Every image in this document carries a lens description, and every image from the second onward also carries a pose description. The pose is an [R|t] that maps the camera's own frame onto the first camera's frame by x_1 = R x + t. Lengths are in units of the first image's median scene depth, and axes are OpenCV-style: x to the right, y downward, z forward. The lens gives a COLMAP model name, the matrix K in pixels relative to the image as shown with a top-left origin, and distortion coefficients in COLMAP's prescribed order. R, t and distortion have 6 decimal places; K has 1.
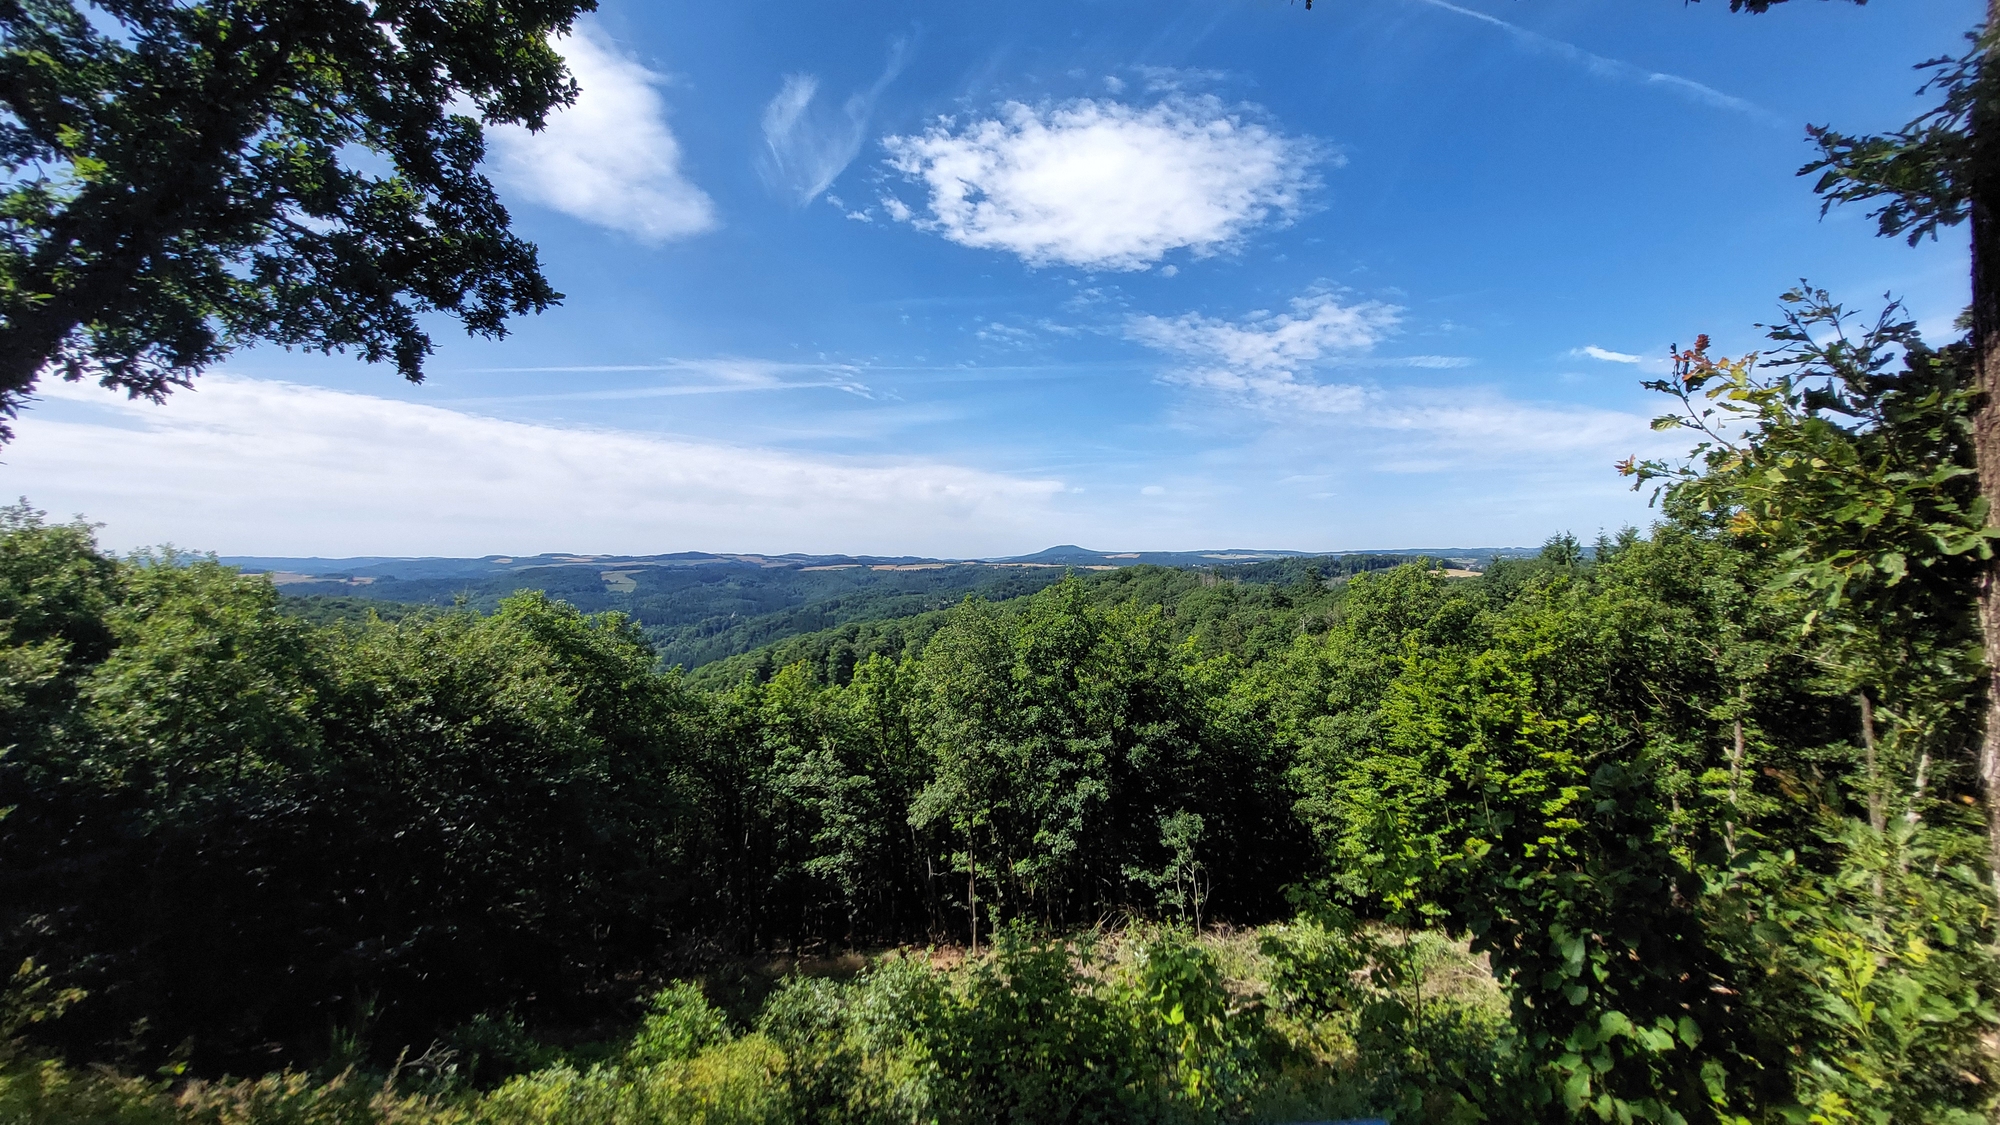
lens RADIAL K [[803.2, 0, 1000.0], [0, 803.2, 562.5], [0, 0, 1]] dist [-0.025749, 0.004741]
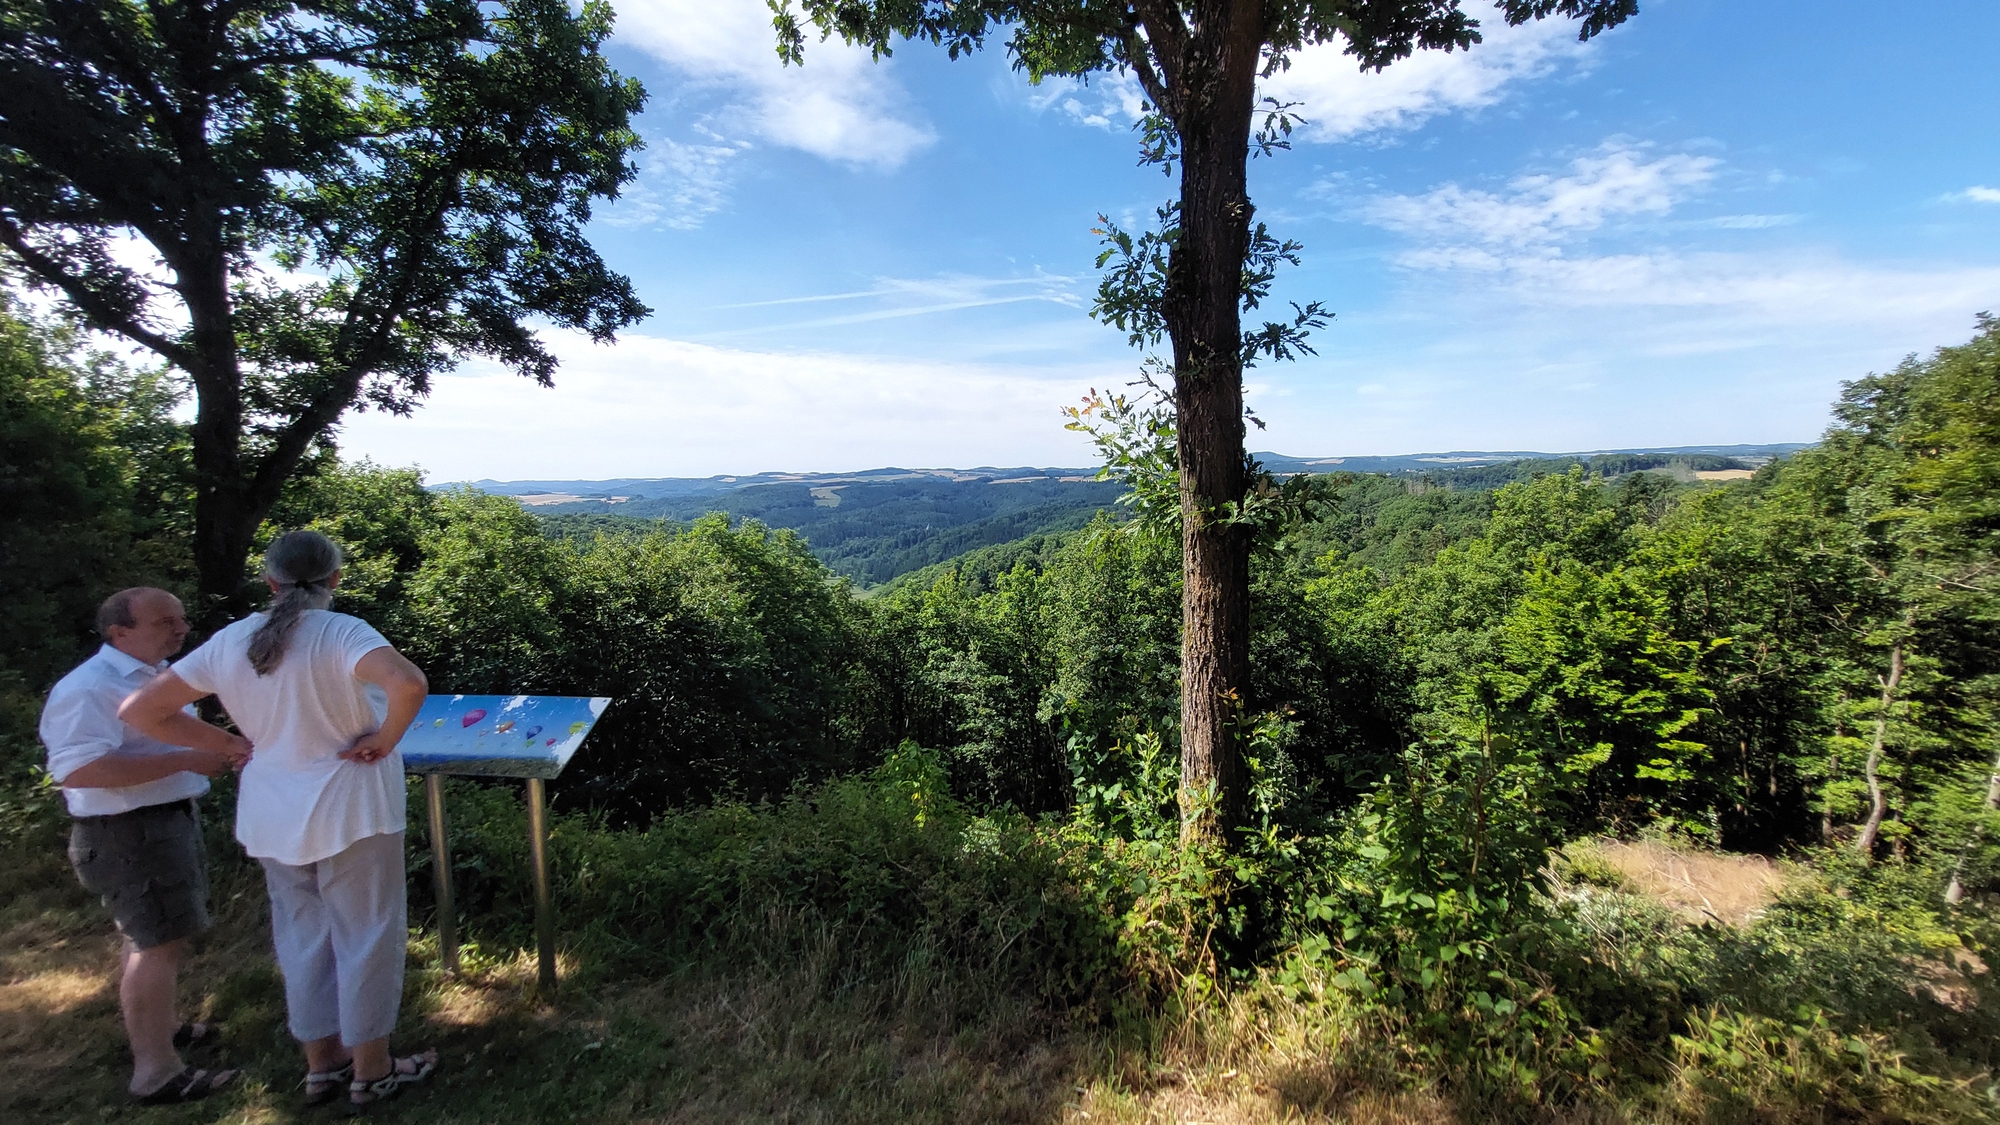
lens RADIAL K [[803.2, 0, 1000.0], [0, 803.2, 562.5], [0, 0, 1]] dist [-0.025749, 0.004741]
pose [[0.973286, 0.004663, -0.229547, 0.113892], [0.020642, 0.993968, 0.107712, -0.010739], [0.228665, -0.109573, 0.967319, -0.080367]]
